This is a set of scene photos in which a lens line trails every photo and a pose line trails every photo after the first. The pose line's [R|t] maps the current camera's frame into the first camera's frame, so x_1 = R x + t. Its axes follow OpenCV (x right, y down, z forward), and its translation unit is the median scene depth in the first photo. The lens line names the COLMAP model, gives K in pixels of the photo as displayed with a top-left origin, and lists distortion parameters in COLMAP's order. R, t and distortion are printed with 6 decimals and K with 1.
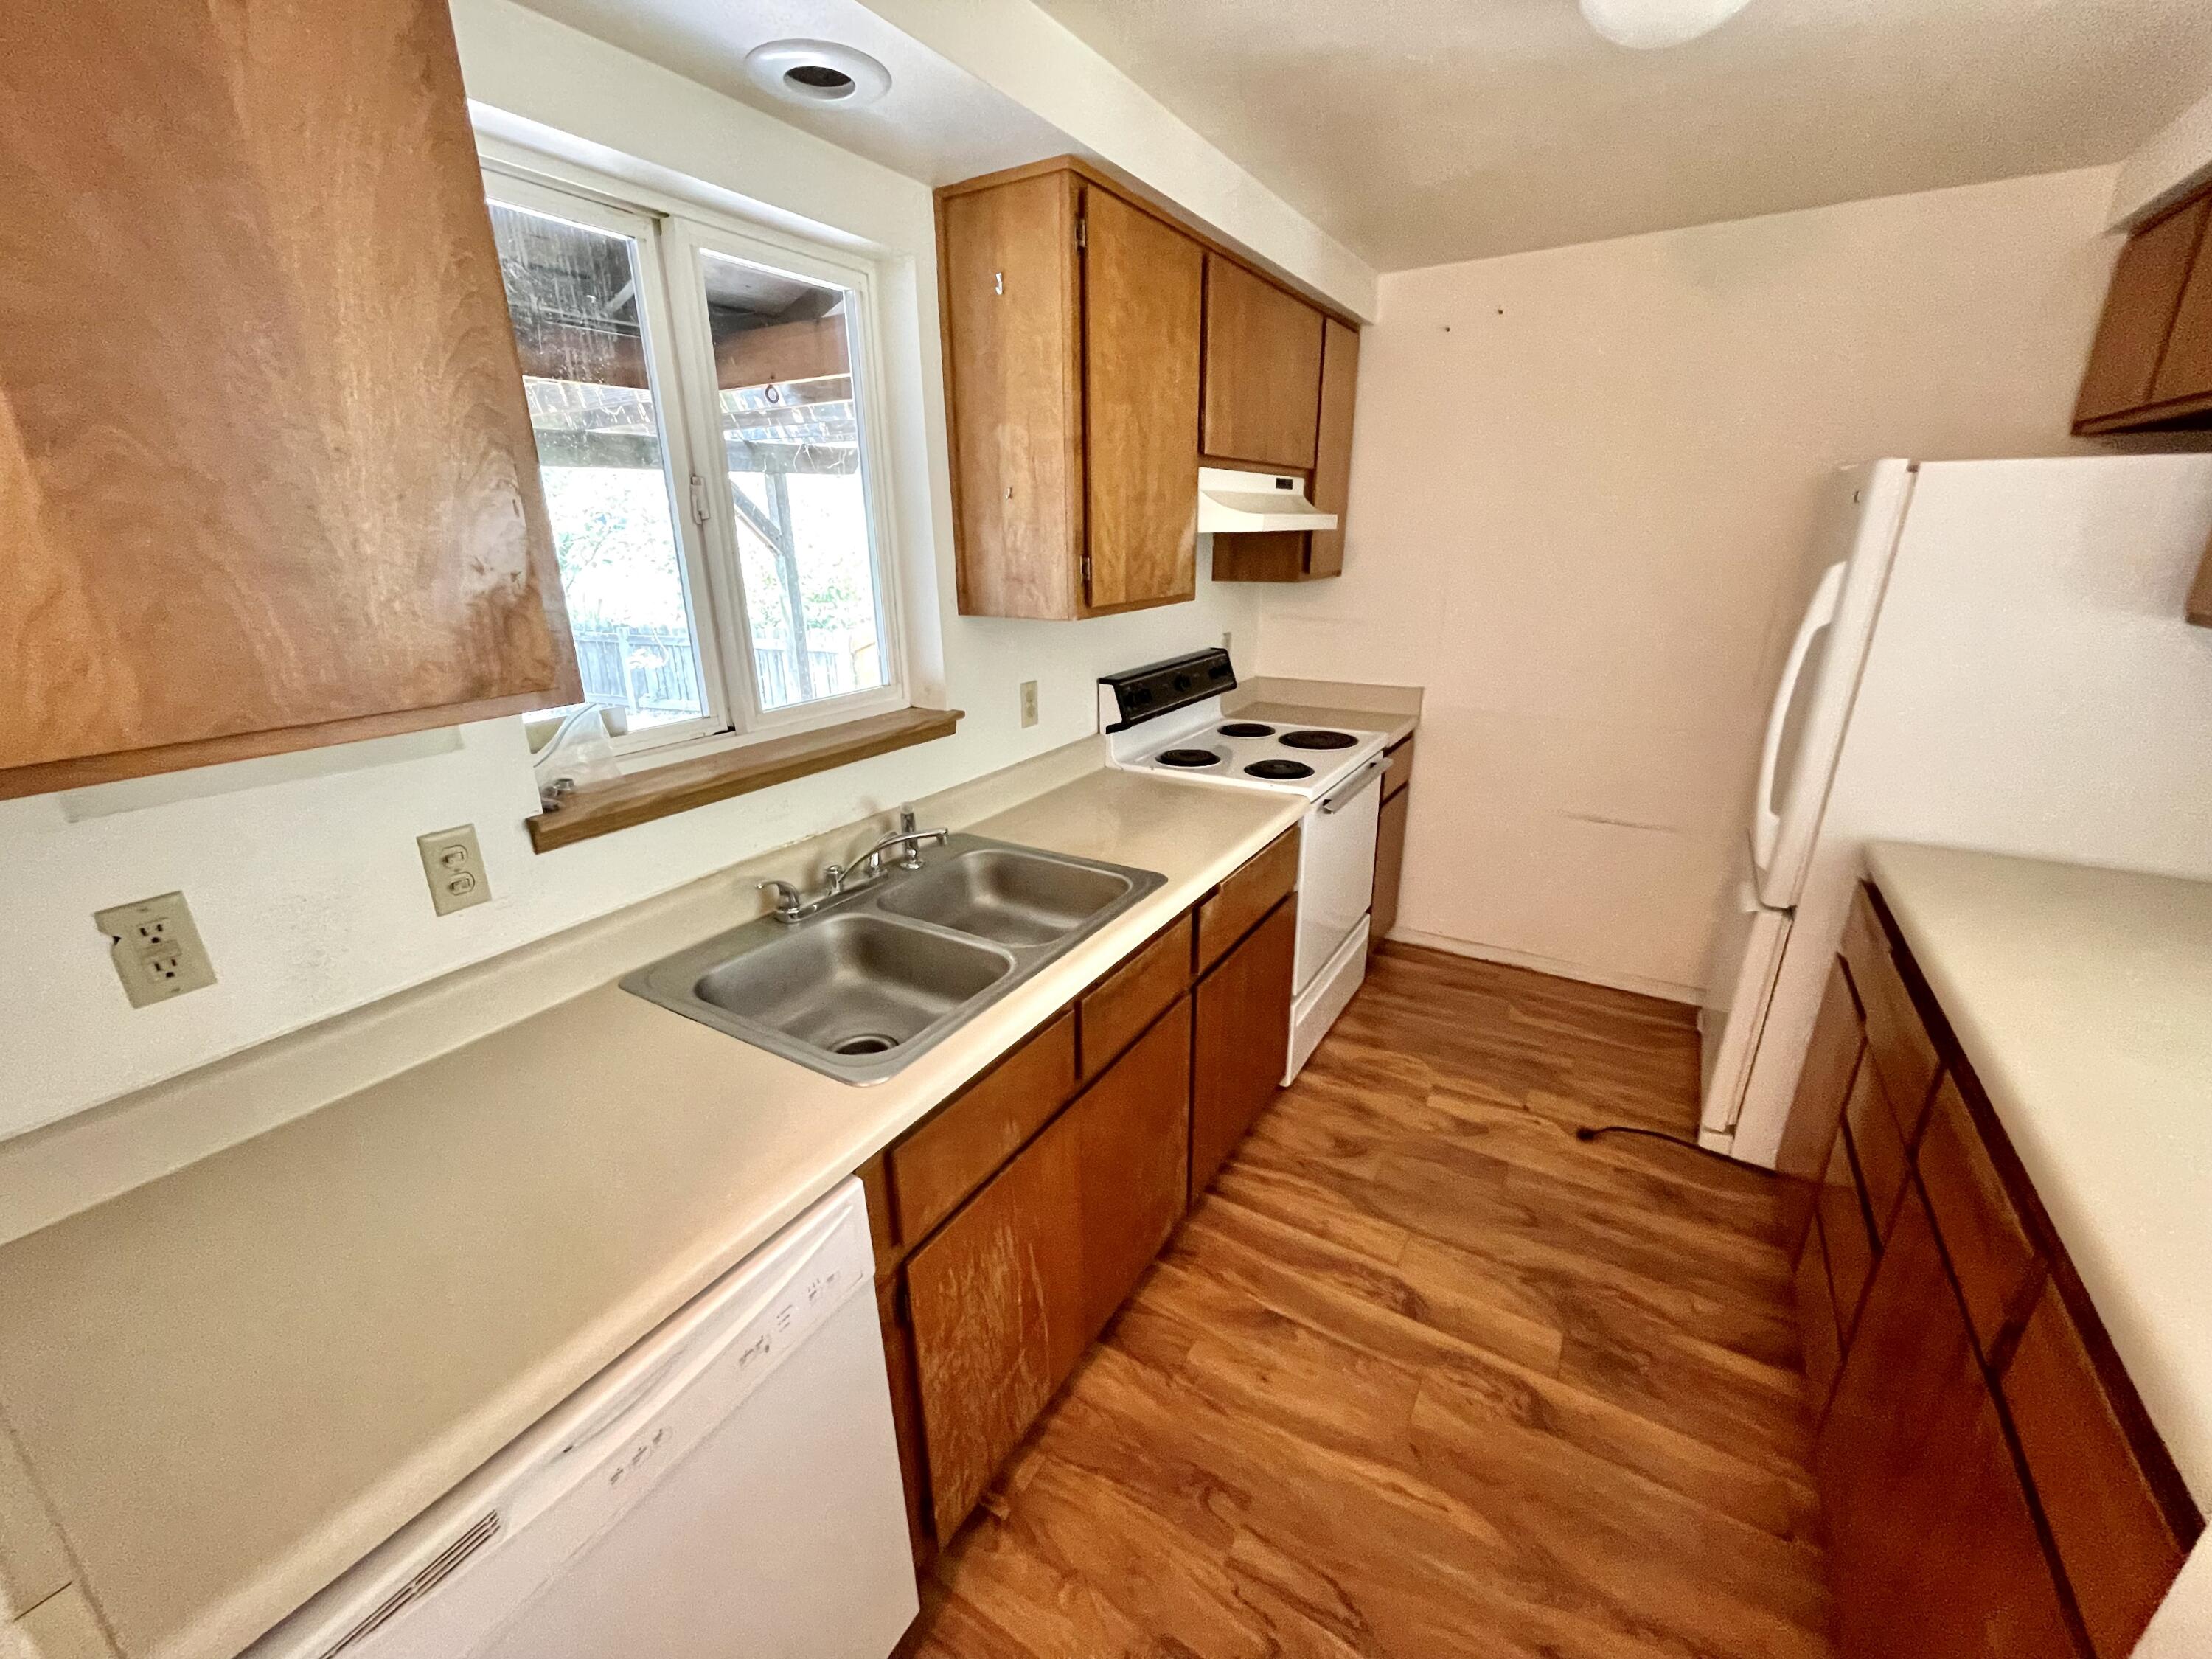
lens RADIAL K [[902.6, 0, 1123.2], [0, 902.6, 853.4], [0, 0, 1]] dist [-0.006770, 0.002160]
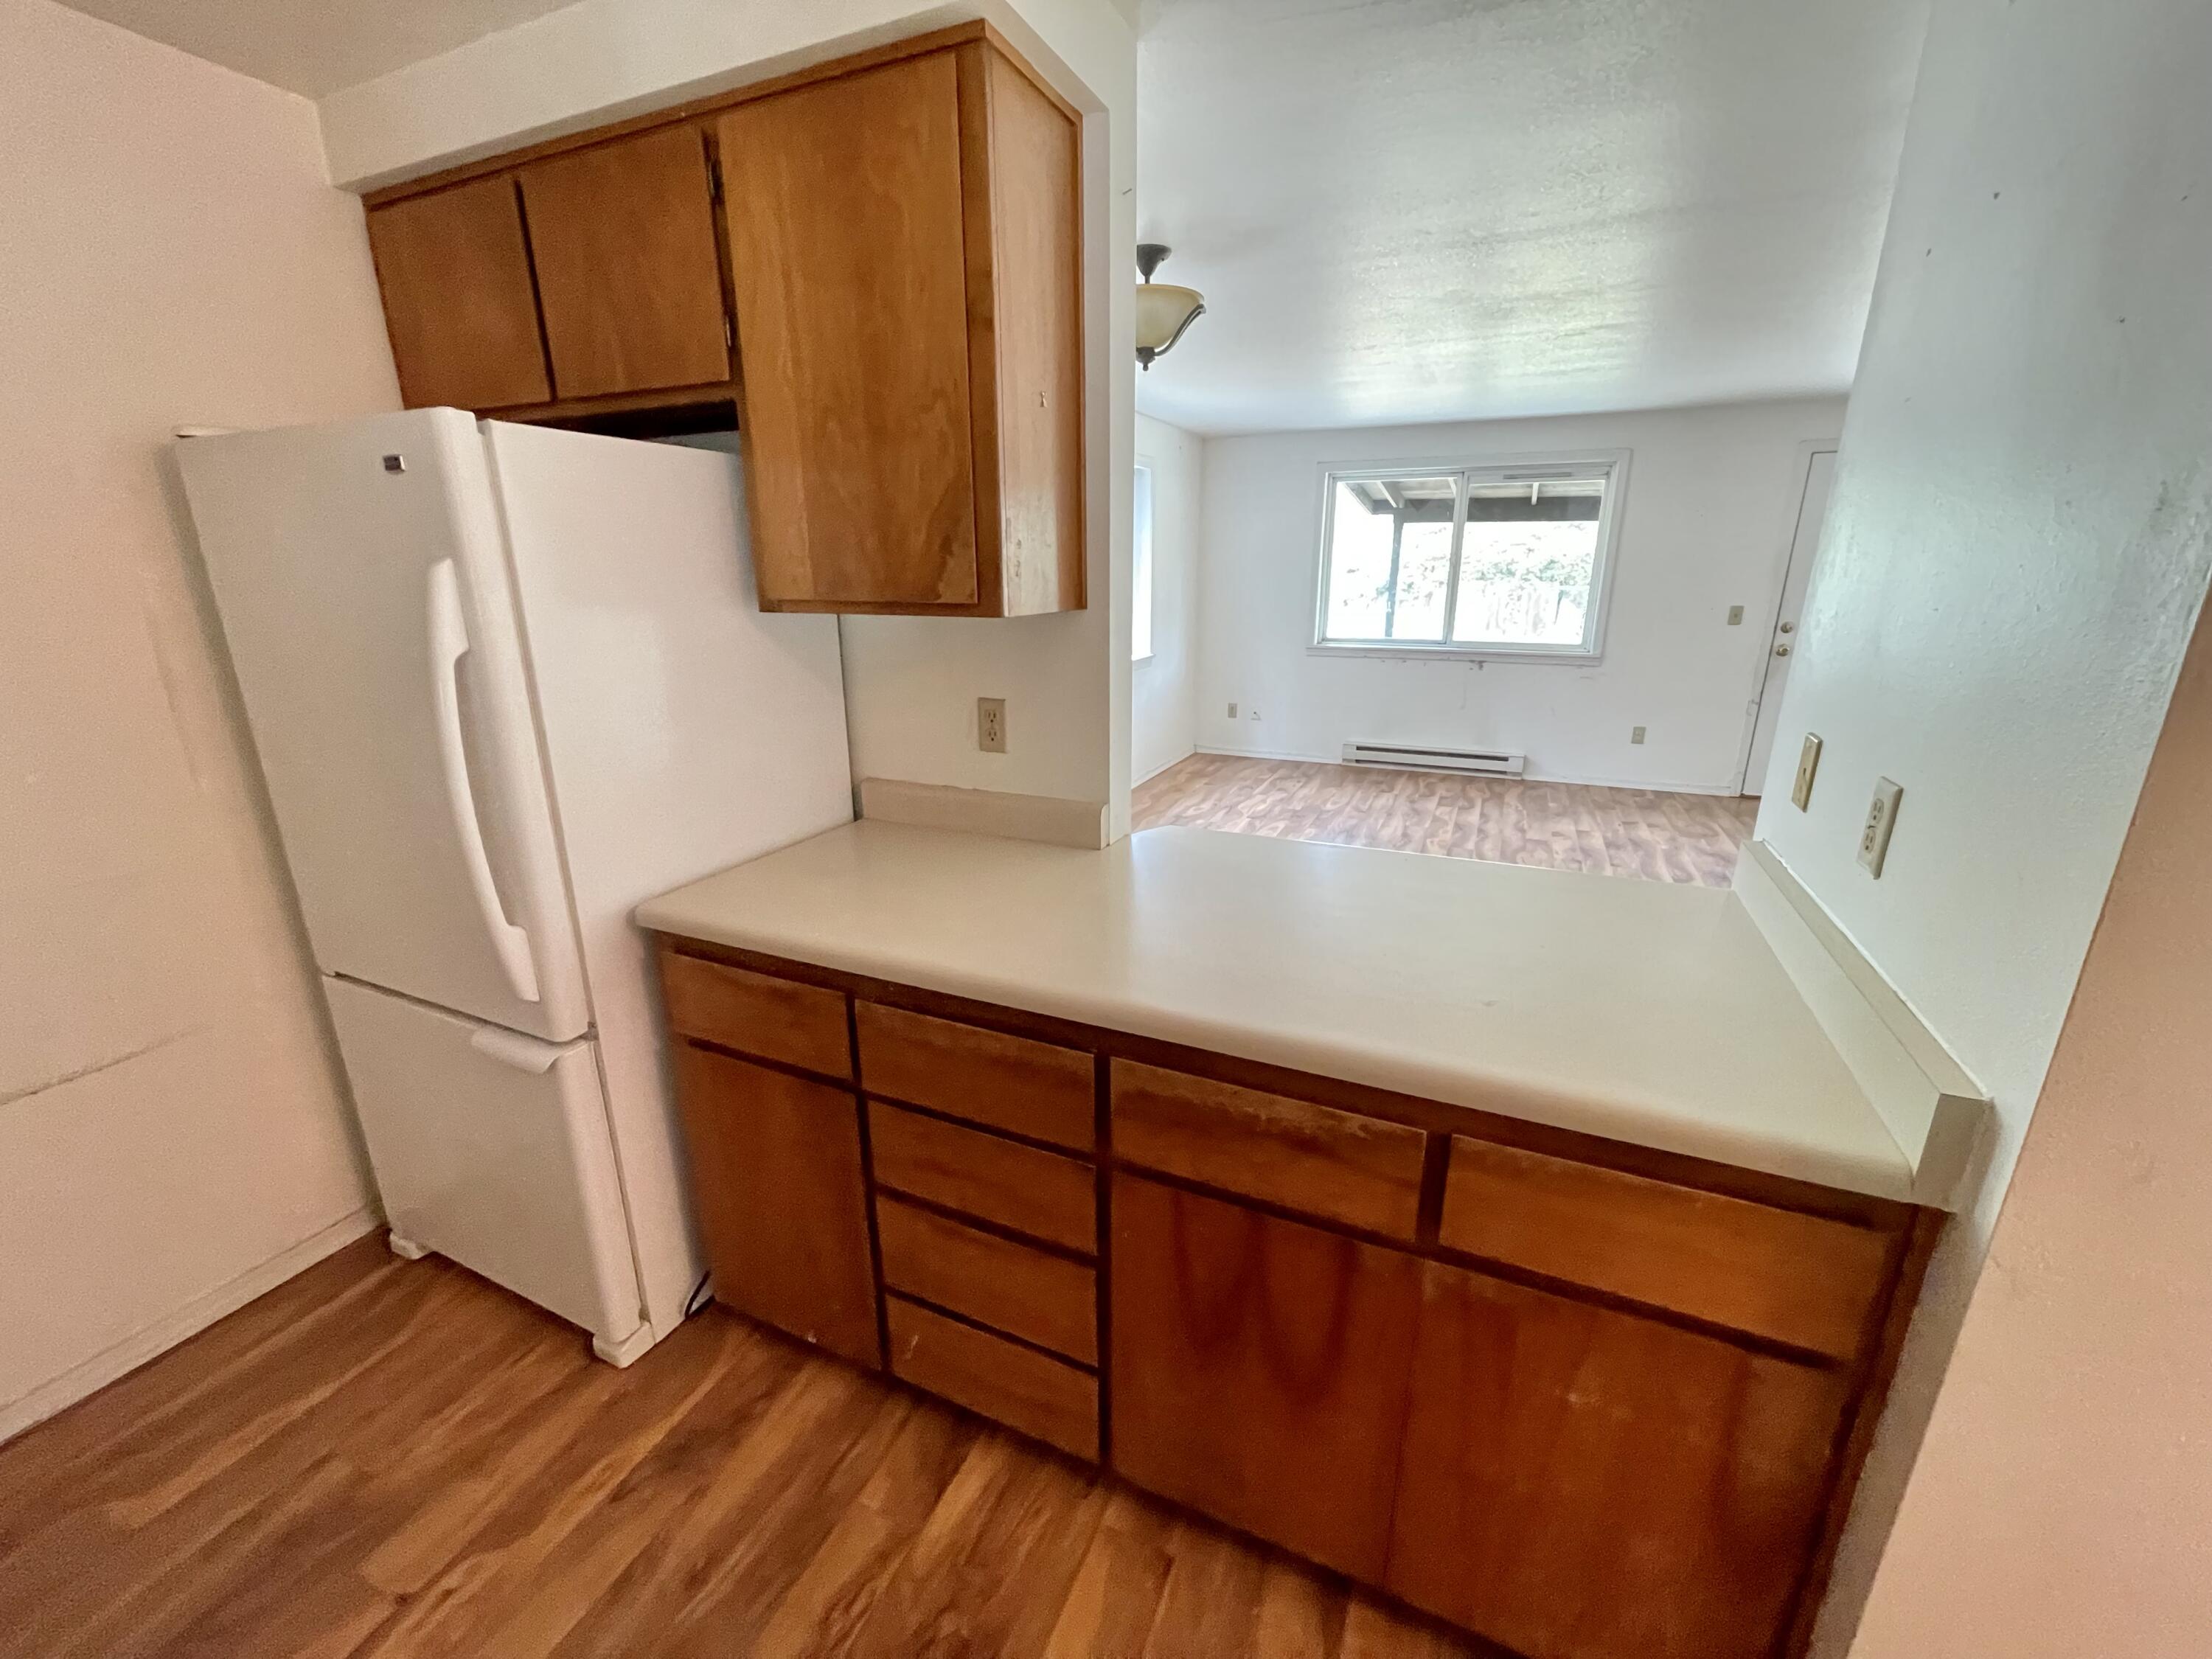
lens RADIAL K [[902.6, 0, 1075.6], [0, 902.6, 845.6], [0, 0, 1]] dist [-0.006770, 0.002160]
pose [[-0.095222, -0.292746, 0.951437, 0.039111], [0.350377, 0.884762, 0.307297, -0.144561], [-0.931756, 0.362623, 0.018322, 0.504415]]
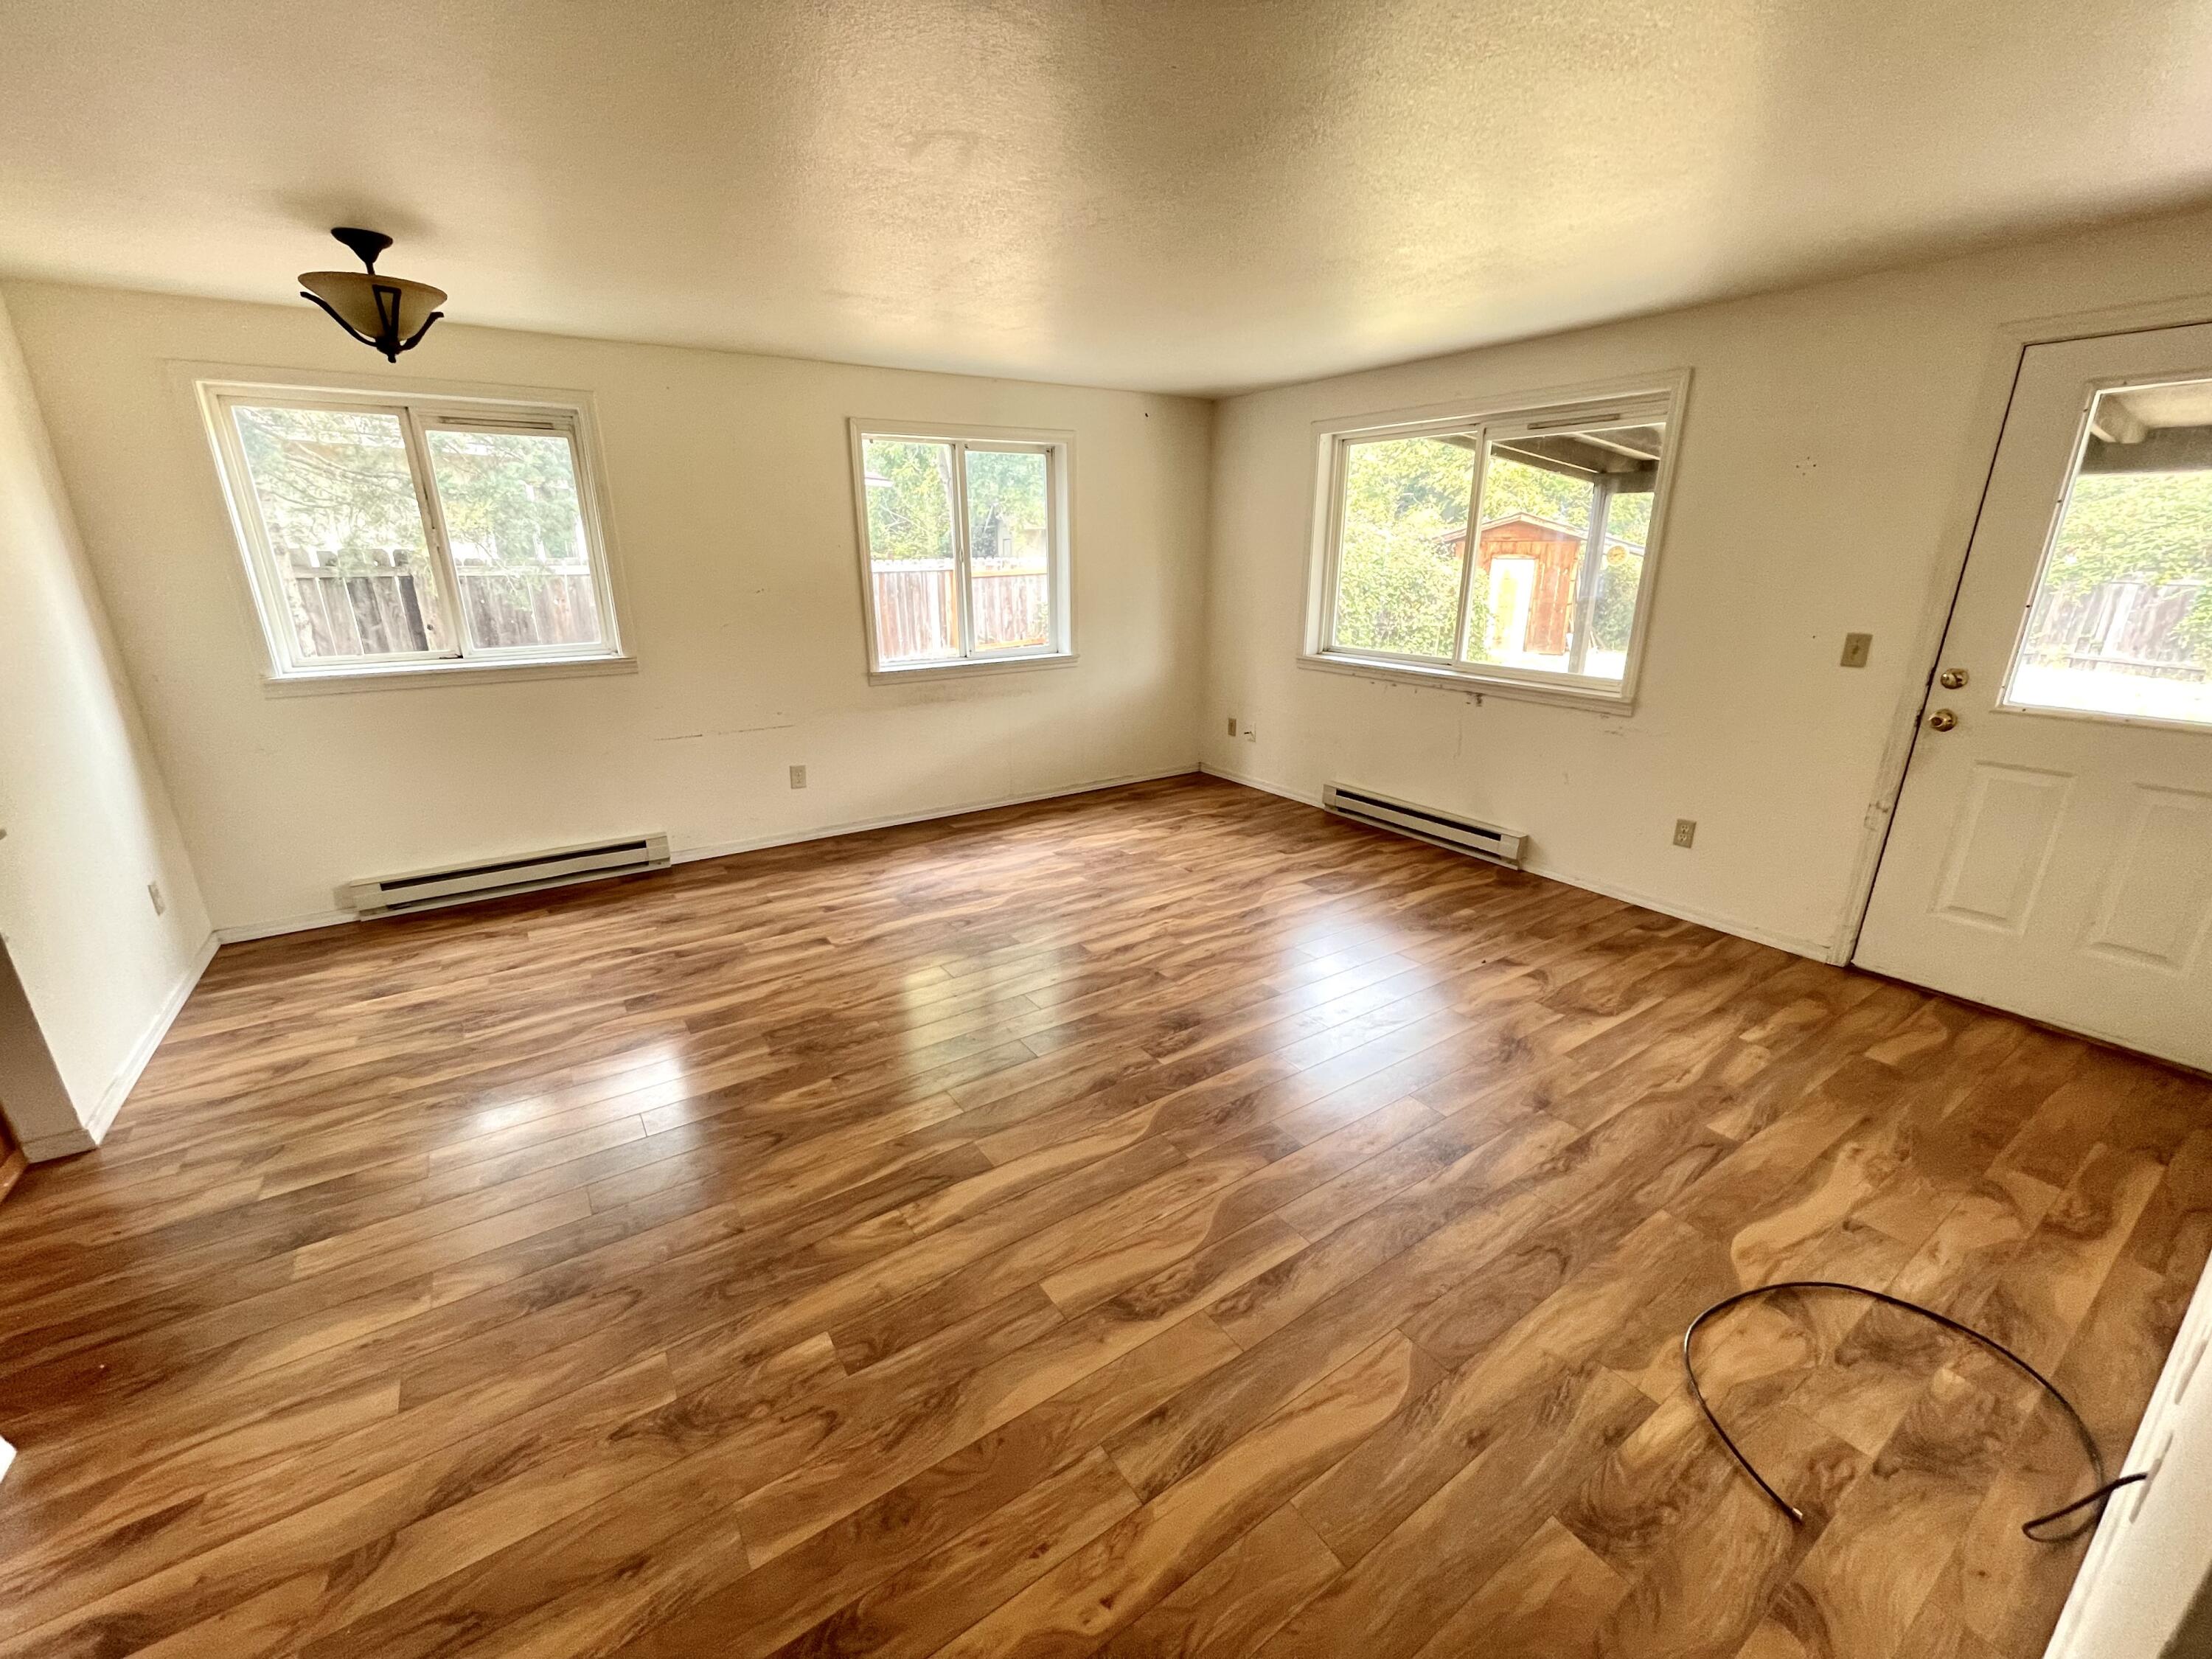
lens RADIAL K [[902.6, 0, 1075.4], [0, 902.6, 838.0], [0, 0, 1]] dist [-0.006770, 0.002160]
pose [[0.449008, -0.277191, 0.849445, 0.563930], [0.312228, 0.939409, 0.141508, 0.357578], [-0.837201, 0.201682, 0.508349, -0.919024]]
